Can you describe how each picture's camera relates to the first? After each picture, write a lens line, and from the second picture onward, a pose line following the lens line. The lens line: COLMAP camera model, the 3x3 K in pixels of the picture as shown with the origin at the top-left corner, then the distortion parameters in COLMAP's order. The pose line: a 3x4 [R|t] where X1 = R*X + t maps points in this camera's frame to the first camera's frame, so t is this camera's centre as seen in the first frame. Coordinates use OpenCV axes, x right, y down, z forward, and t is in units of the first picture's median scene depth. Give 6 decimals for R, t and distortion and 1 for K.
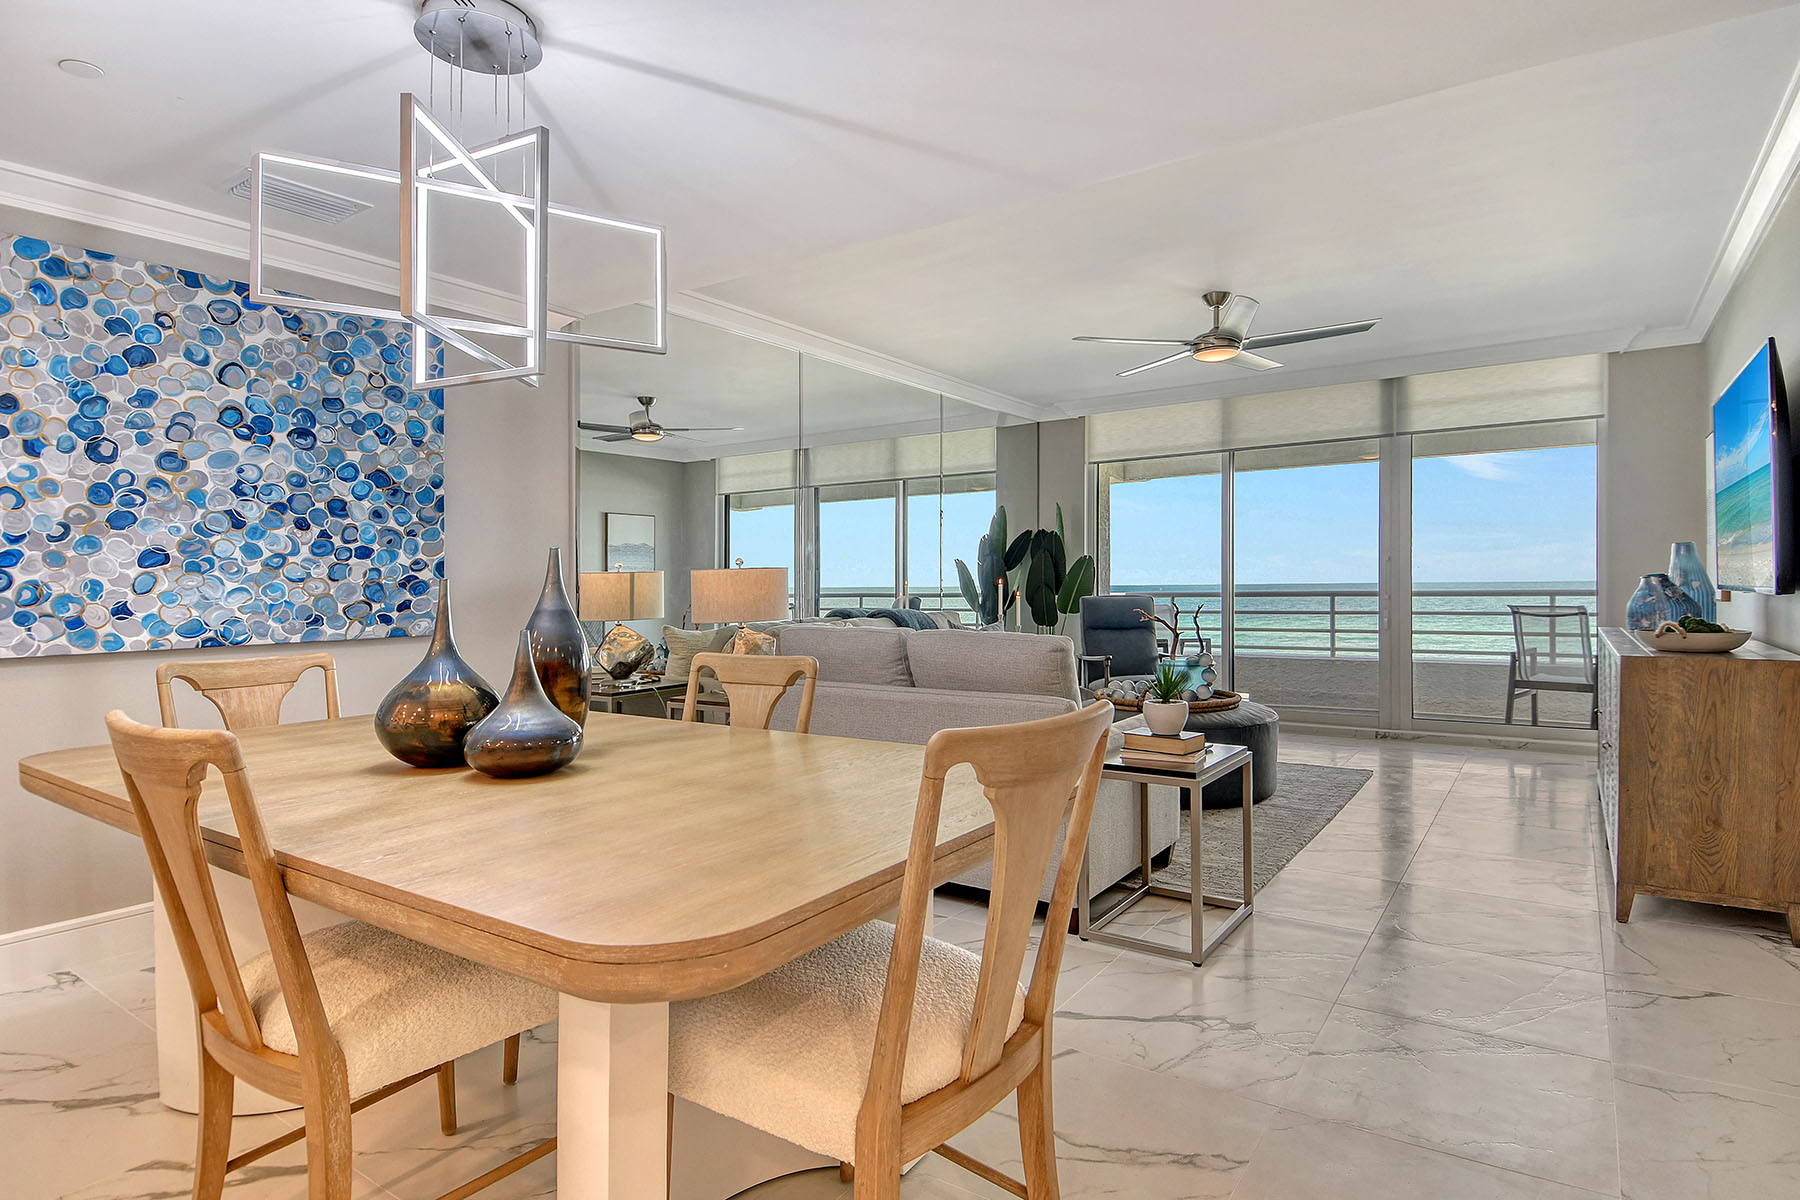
lens RADIAL K [[946.0, 0, 914.8], [0, 946.0, 582.4], [0, 0, 1]] dist [0.012433, -0.030118]
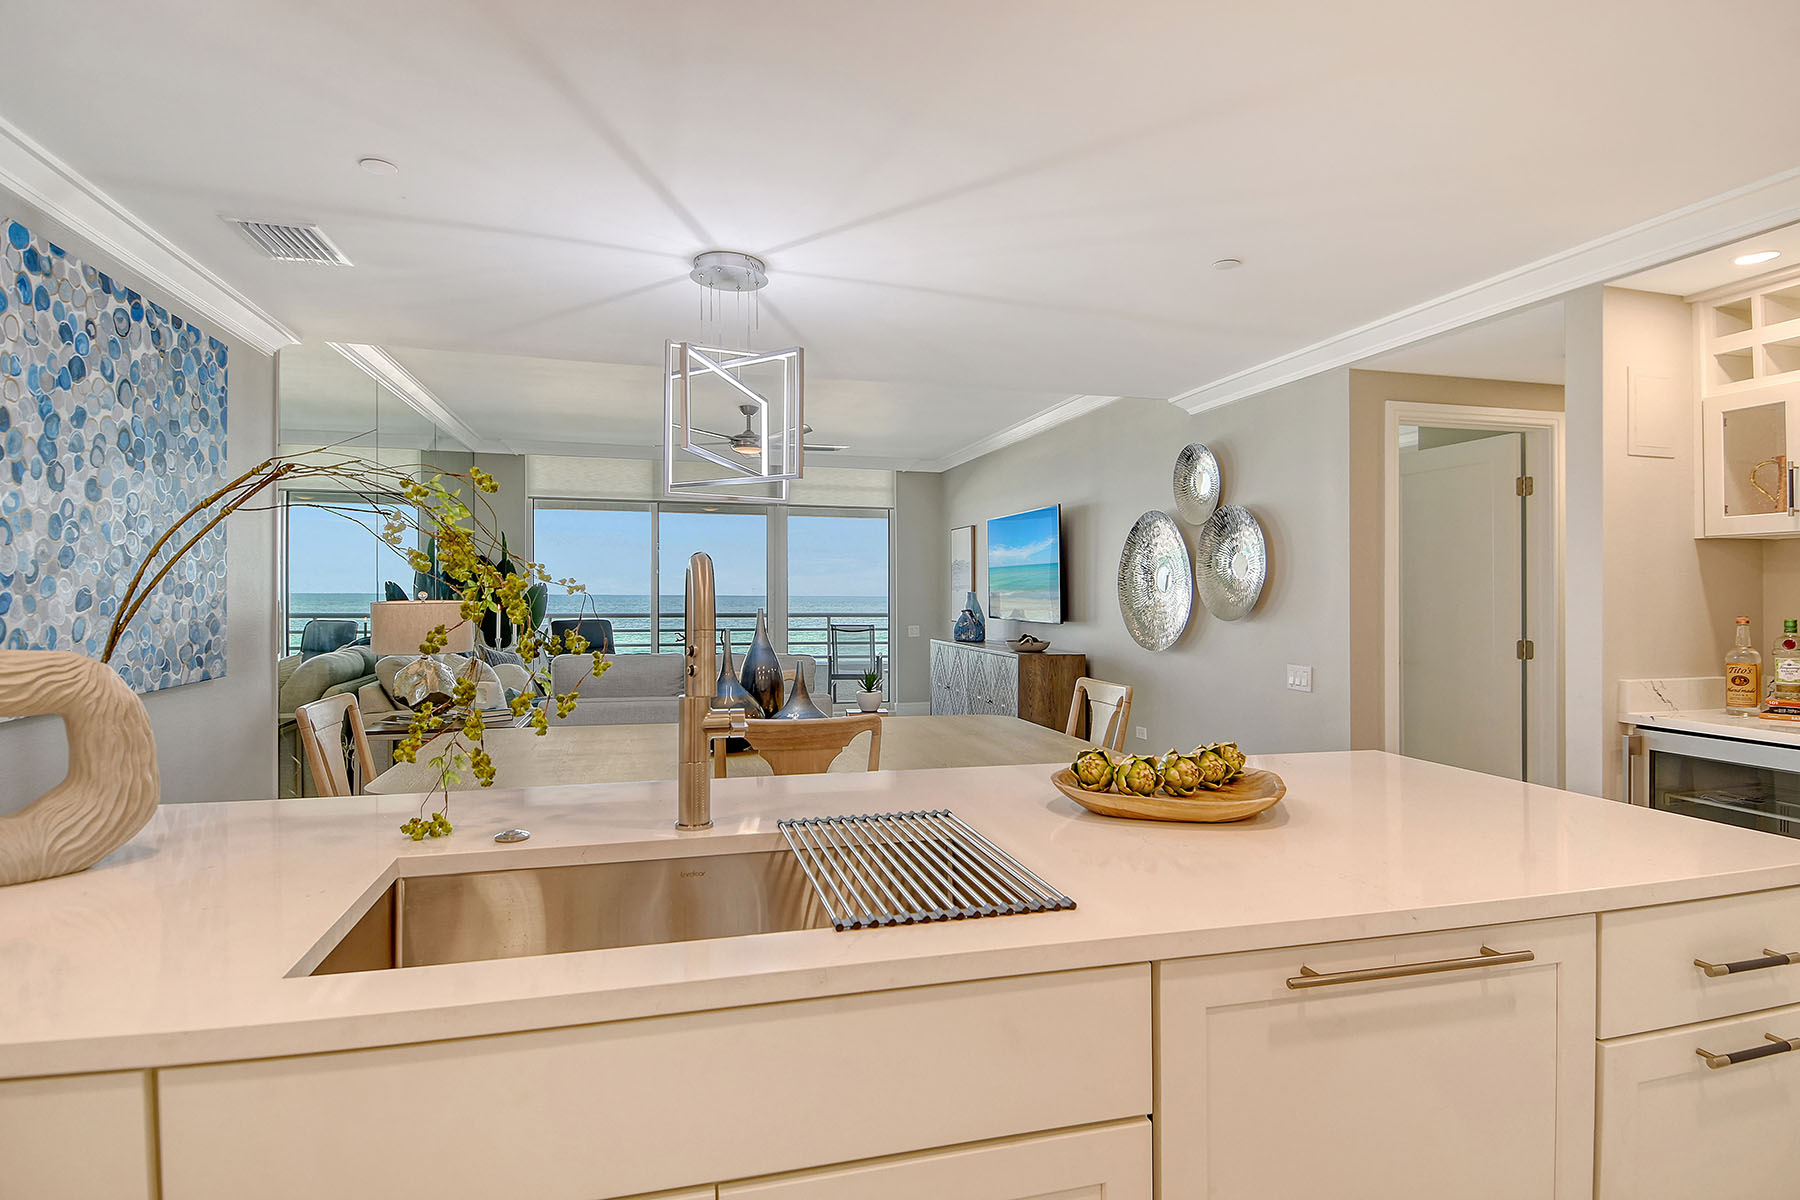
lens RADIAL K [[946.0, 0, 894.2], [0, 946.0, 602.4], [0, 0, 1]] dist [0.012433, -0.030118]
pose [[0.662284, 0.006923, 0.749221, -0.862142], [-0.013584, 0.999904, 0.002769, -0.032550], [-0.749130, -0.012011, 0.662315, -0.129182]]
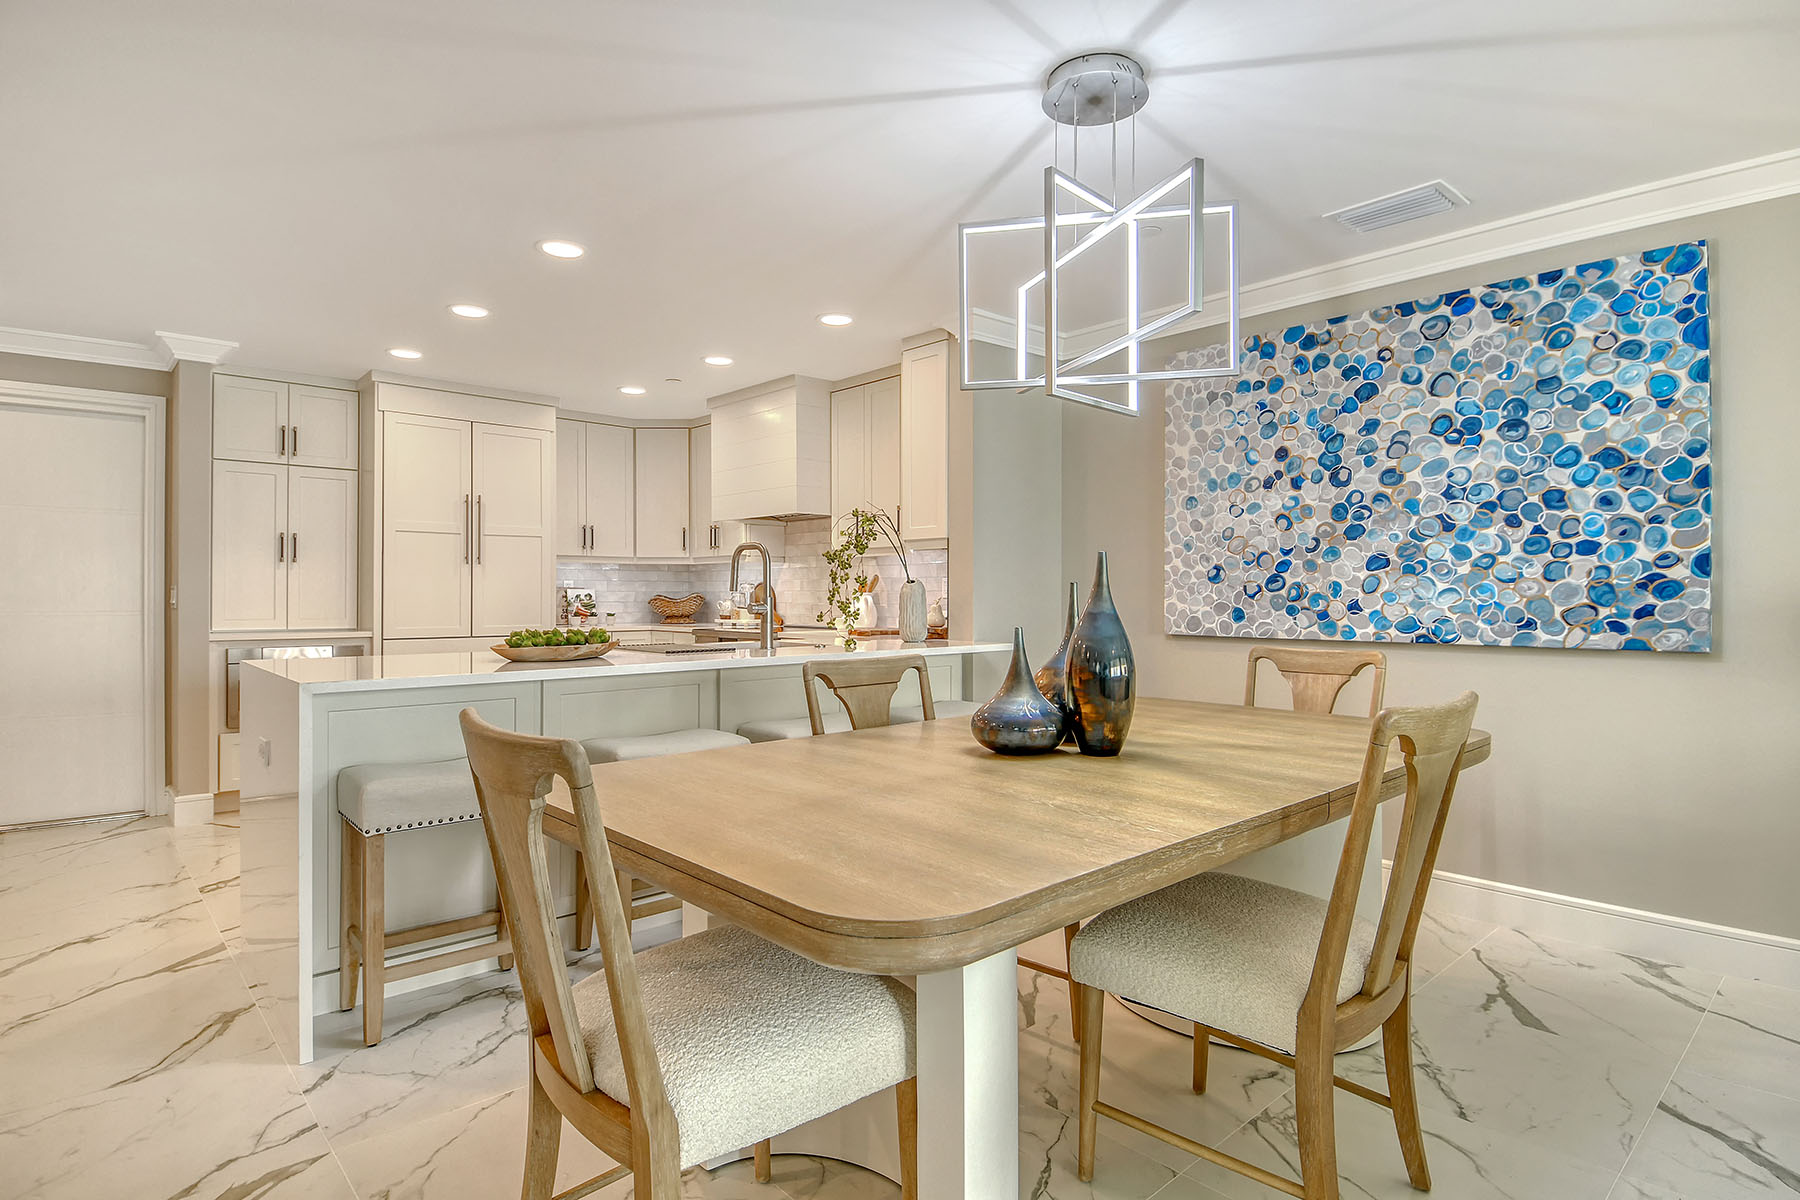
lens RADIAL K [[946.0, 0, 920.9], [0, 946.0, 583.5], [0, 0, 1]] dist [0.012433, -0.030118]
pose [[-0.229315, -0.003122, -0.973347, 0.409014], [0.003049, 0.999988, -0.003926, 0.002560], [0.973348, -0.003868, -0.229302, 0.644058]]
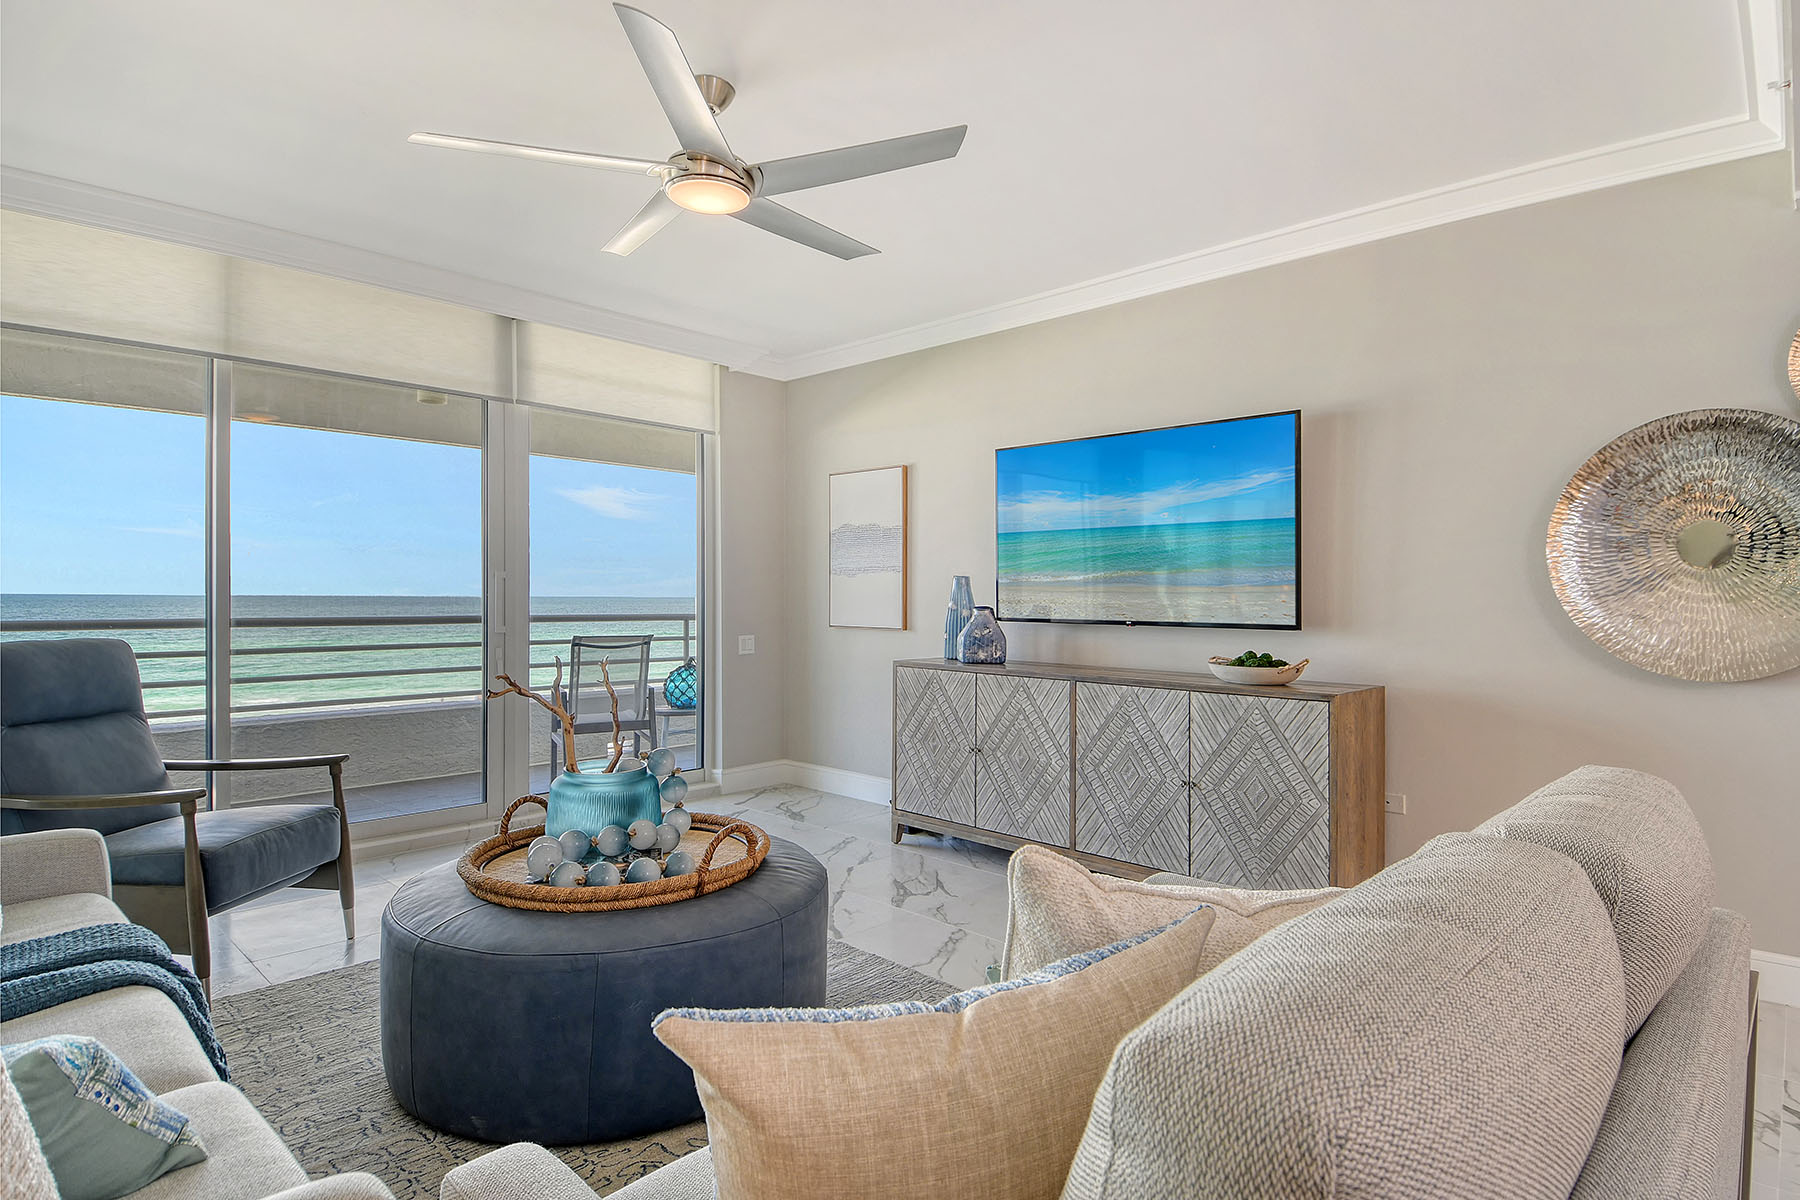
lens RADIAL K [[946.0, 0, 892.2], [0, 946.0, 609.5], [0, 0, 1]] dist [0.012433, -0.030118]
pose [[0.170221, 0.000895, 0.985406, -0.292732], [-0.013492, 0.999908, 0.001423, -0.006207], [-0.985314, -0.013537, 0.170217, 1.186784]]
